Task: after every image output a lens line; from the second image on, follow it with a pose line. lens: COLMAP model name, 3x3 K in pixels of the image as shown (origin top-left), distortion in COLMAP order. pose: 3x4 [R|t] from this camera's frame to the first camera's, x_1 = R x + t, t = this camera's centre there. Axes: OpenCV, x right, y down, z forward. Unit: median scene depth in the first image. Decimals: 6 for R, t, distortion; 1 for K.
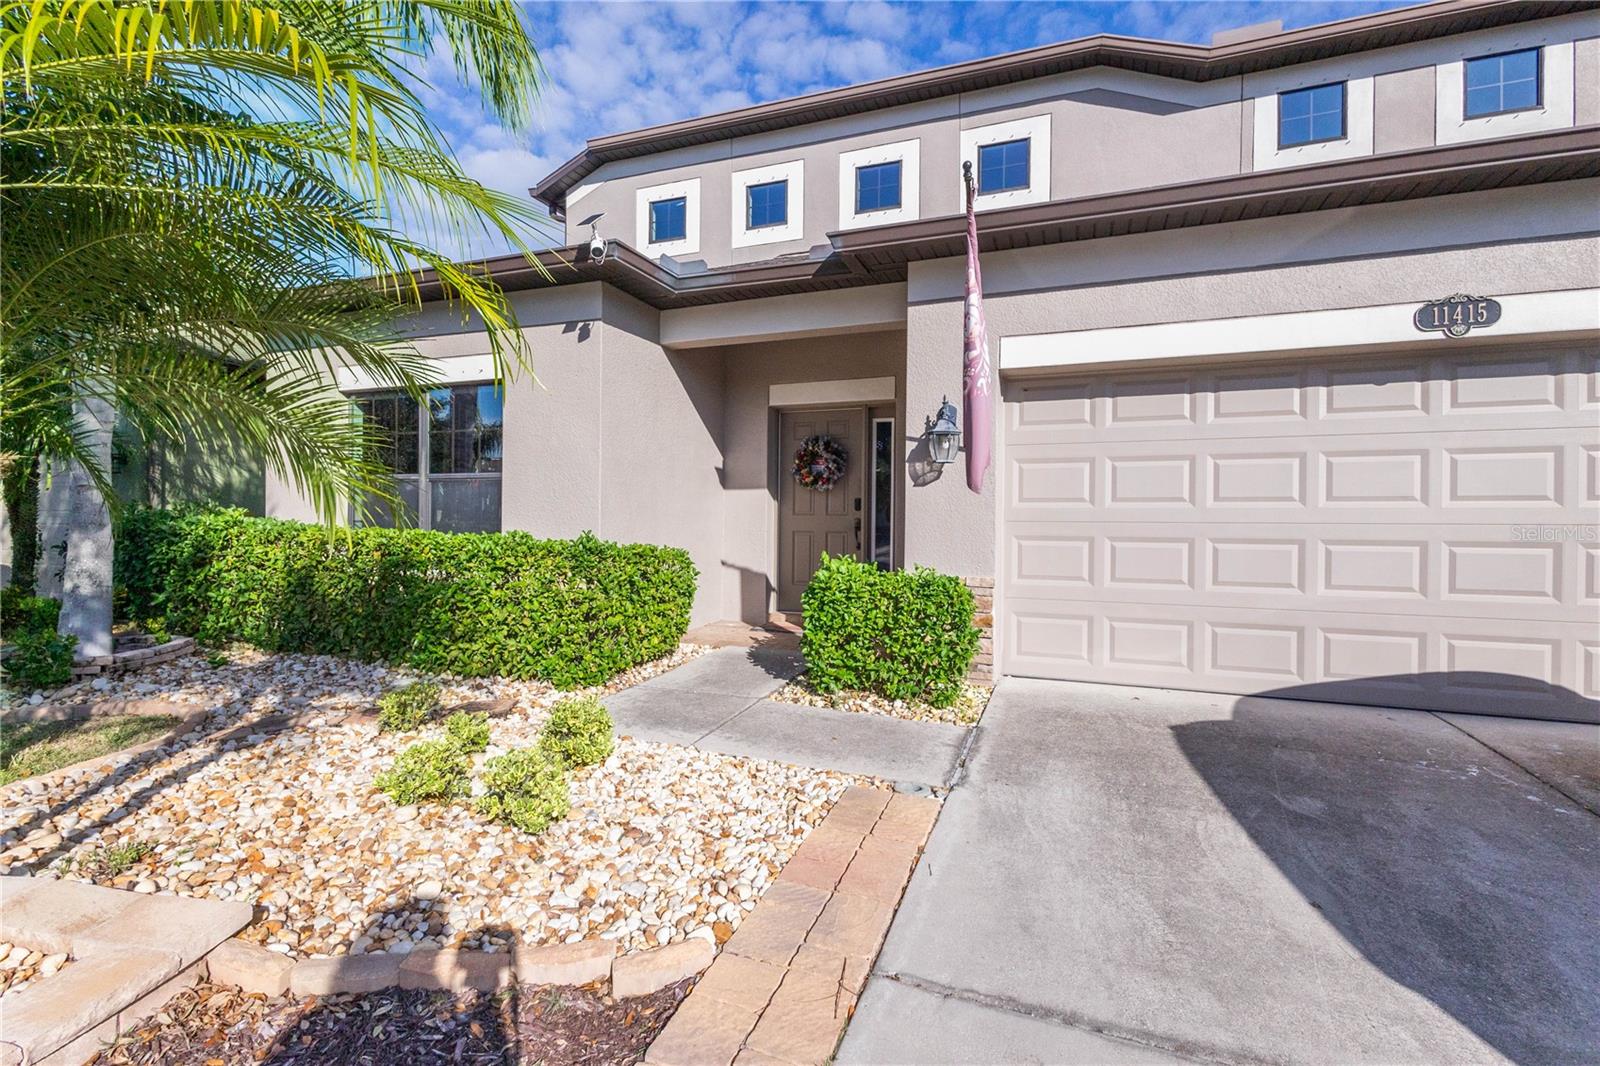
lens RADIAL K [[734.6, 0, 801.8], [0, 734.6, 529.7], [0, 0, 1]] dist [0.012215, -0.001074]
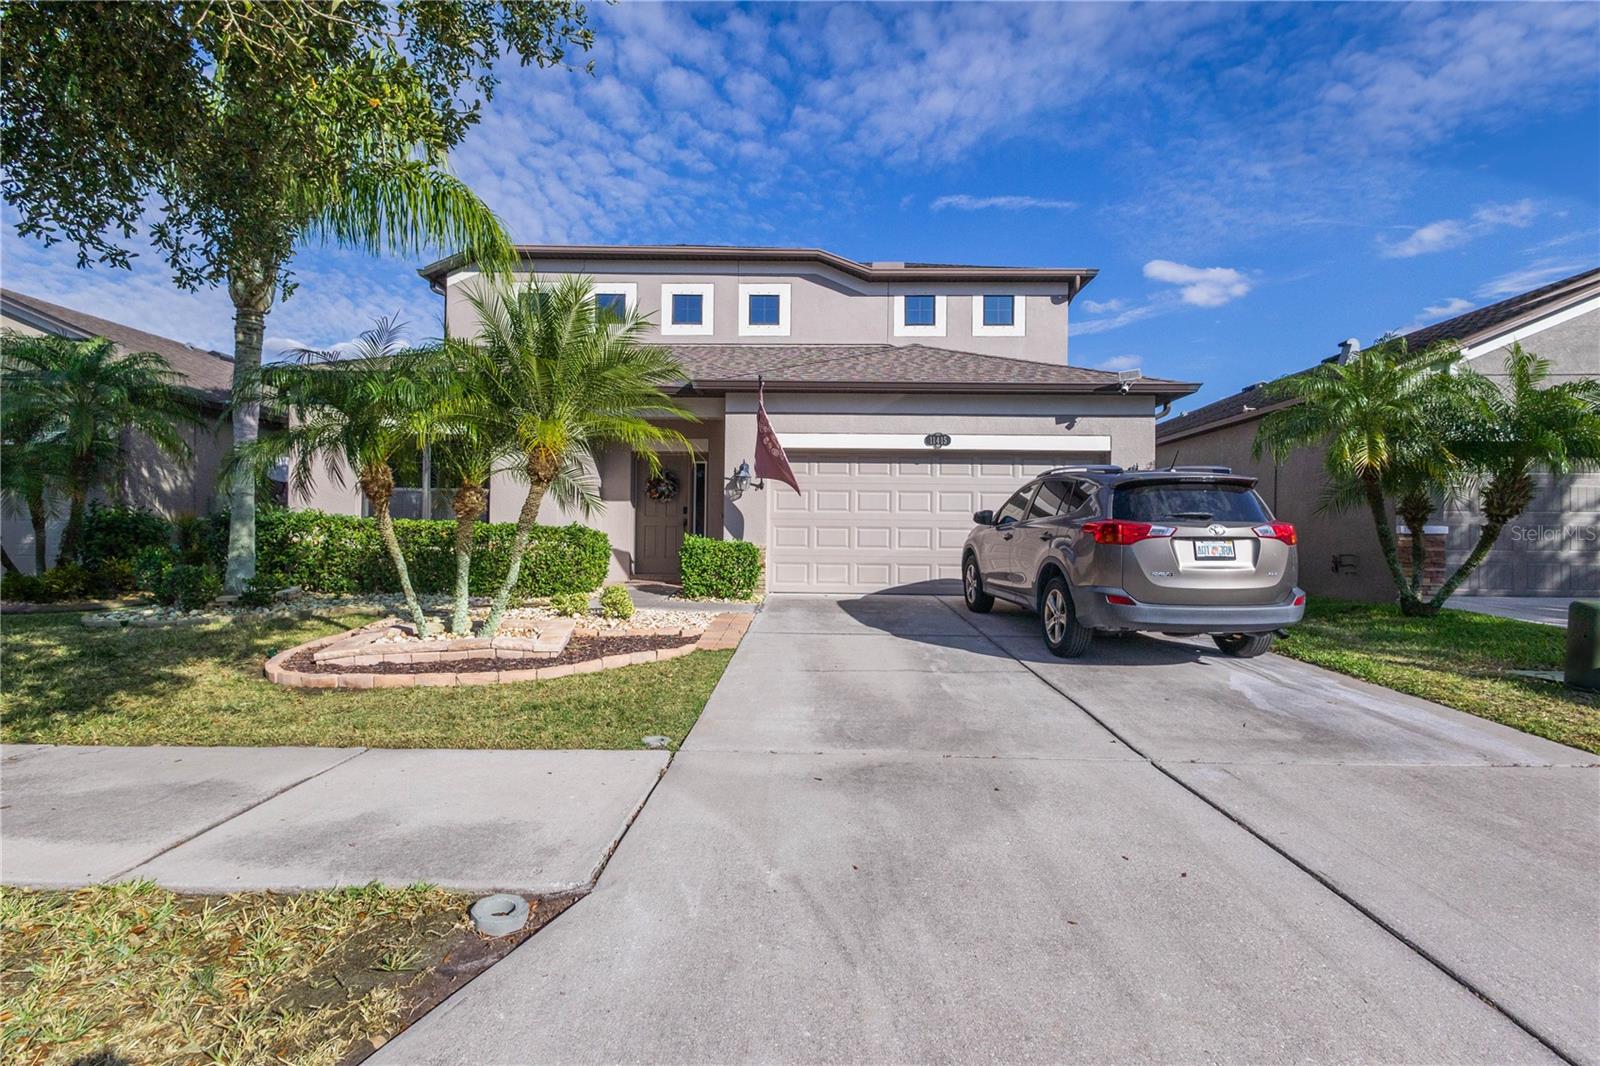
lens RADIAL K [[734.6, 0, 811.1], [0, 734.6, 525.1], [0, 0, 1]] dist [0.012215, -0.001074]
pose [[0.938868, 0.005527, 0.344233, -0.345750], [0.001028, 0.999822, -0.018857, 0.046878], [-0.344276, 0.018058, 0.938695, -1.035123]]
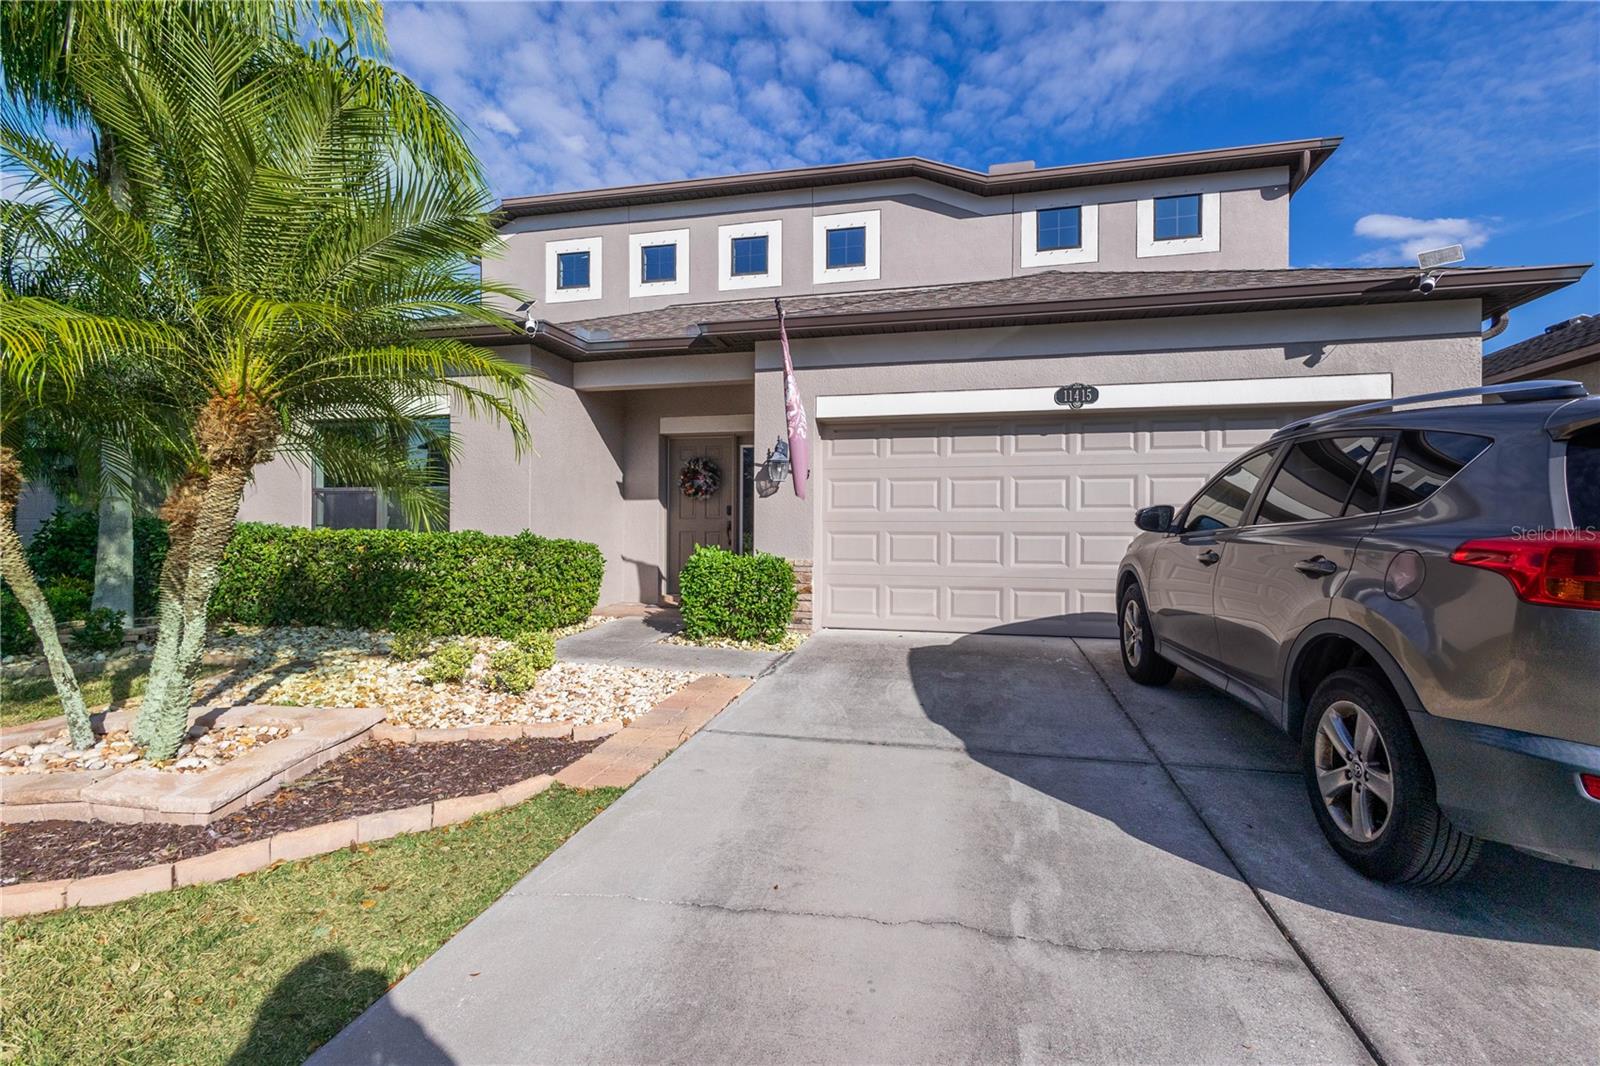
lens RADIAL K [[734.6, 0, 804.5], [0, 734.6, 529.5], [0, 0, 1]] dist [0.012215, -0.001074]
pose [[0.990606, -0.005433, 0.136640, 0.042950], [0.006818, 0.999930, -0.009674, 0.017974], [-0.136577, 0.010515, 0.990574, -0.444886]]
